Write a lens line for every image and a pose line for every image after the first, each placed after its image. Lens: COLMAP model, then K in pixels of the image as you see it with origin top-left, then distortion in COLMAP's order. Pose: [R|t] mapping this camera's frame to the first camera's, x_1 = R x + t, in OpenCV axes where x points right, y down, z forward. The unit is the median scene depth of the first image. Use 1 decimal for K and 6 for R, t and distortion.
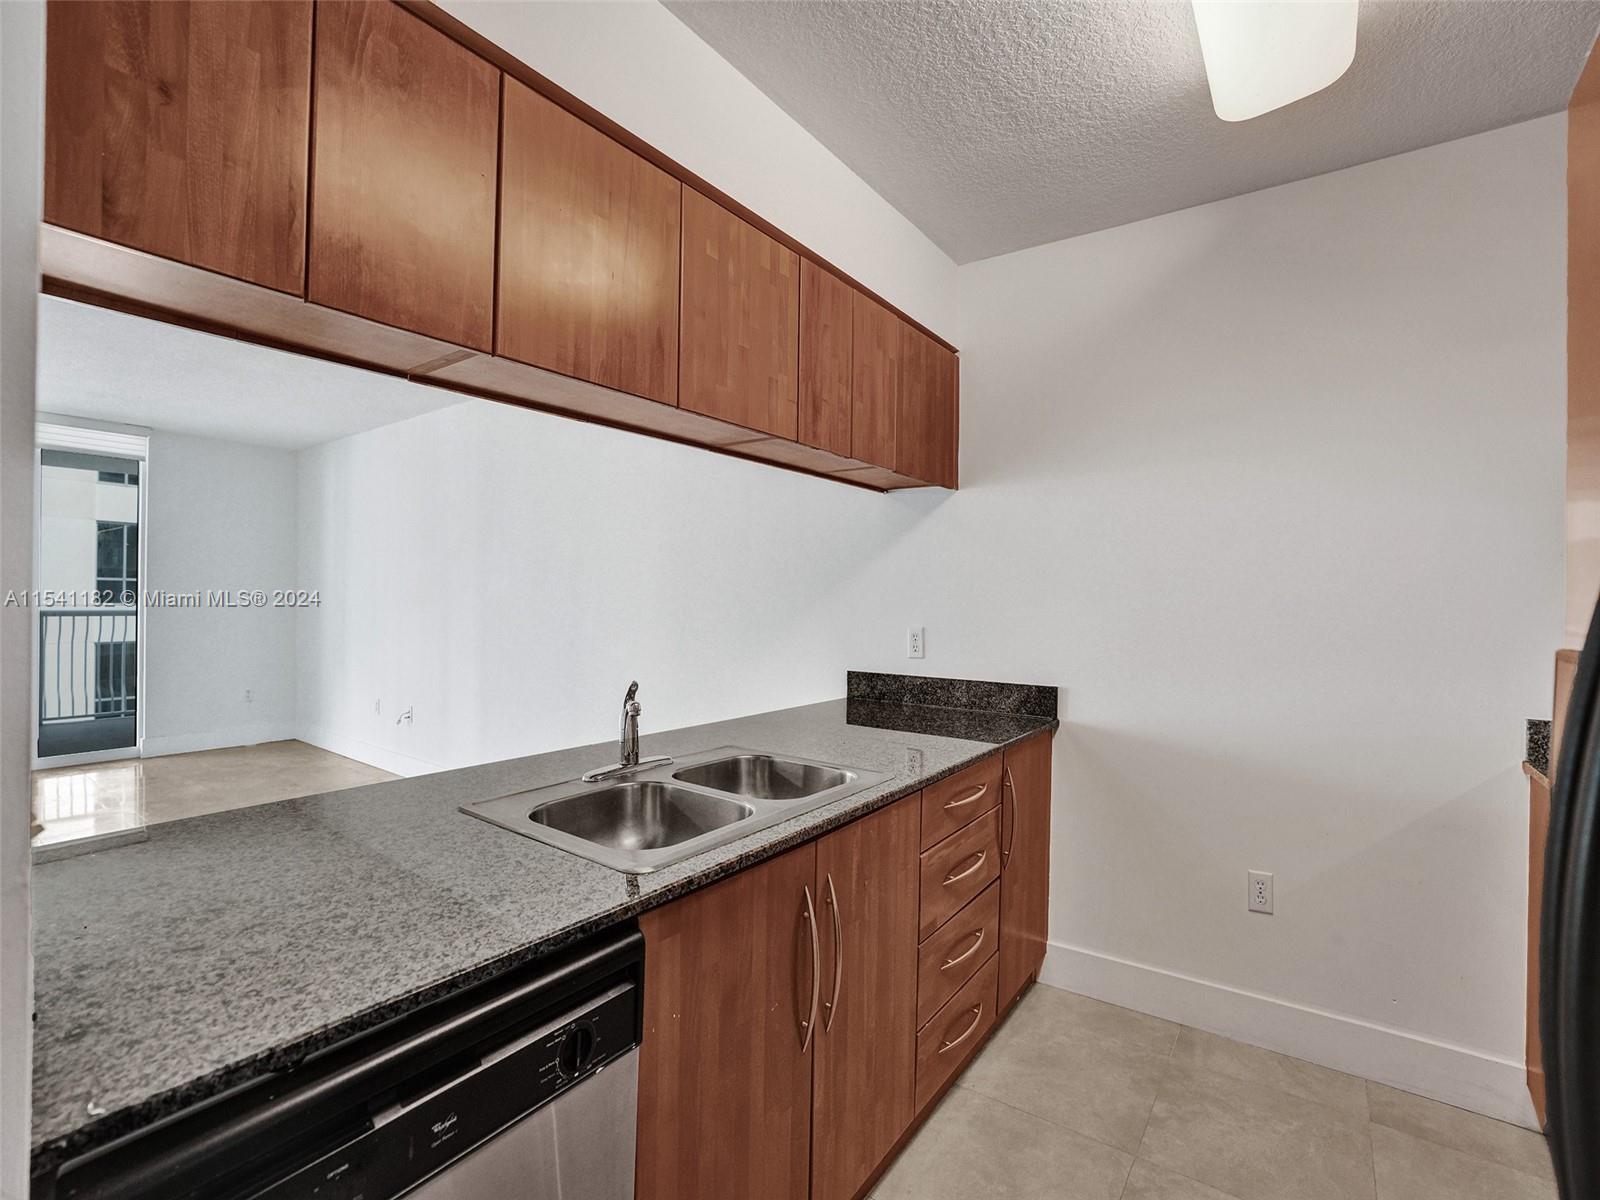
lens RADIAL K [[747.6, 0, 791.4], [0, 747.6, 604.6], [0, 0, 1]] dist [-0.058138, 0.021402]
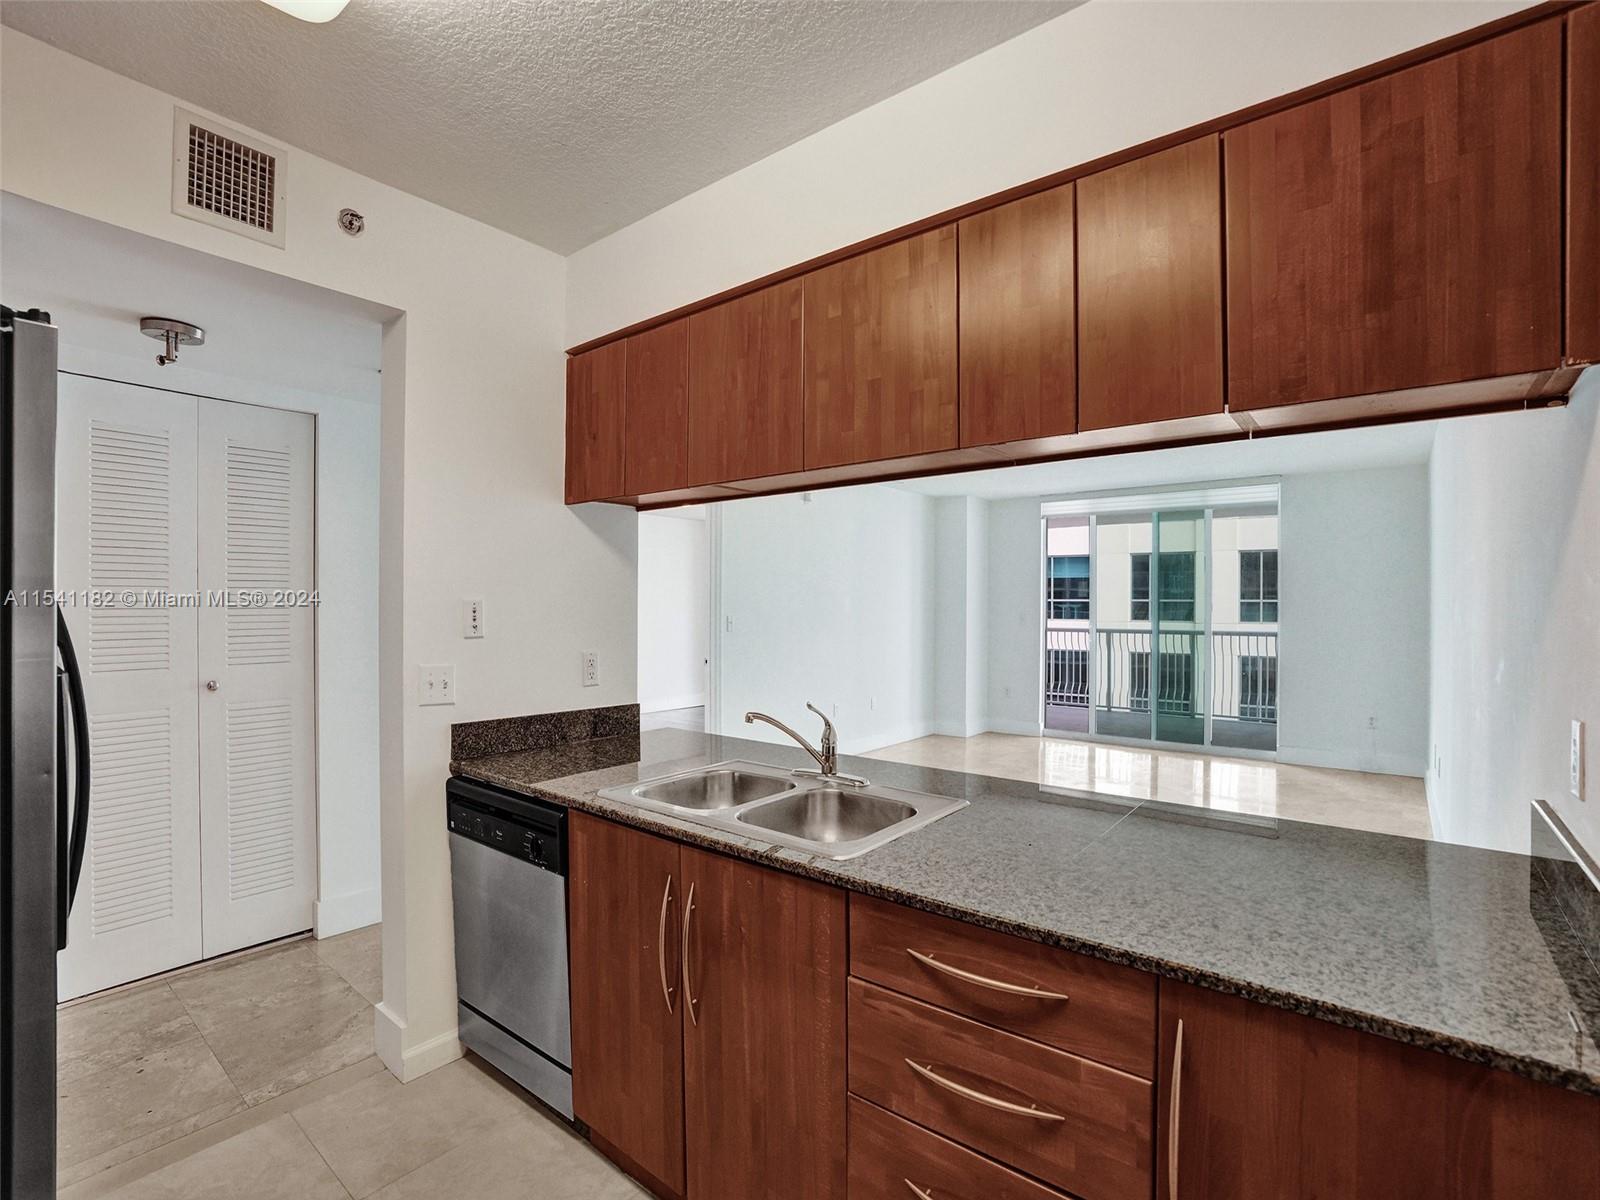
lens RADIAL K [[747.6, 0, 809.6], [0, 747.6, 617.5], [0, 0, 1]] dist [-0.058138, 0.021402]
pose [[-0.032229, 0.002513, -0.999477, 0.953892], [-0.011345, 0.999932, 0.002880, -0.036172], [0.999416, 0.011431, -0.032198, 0.987566]]
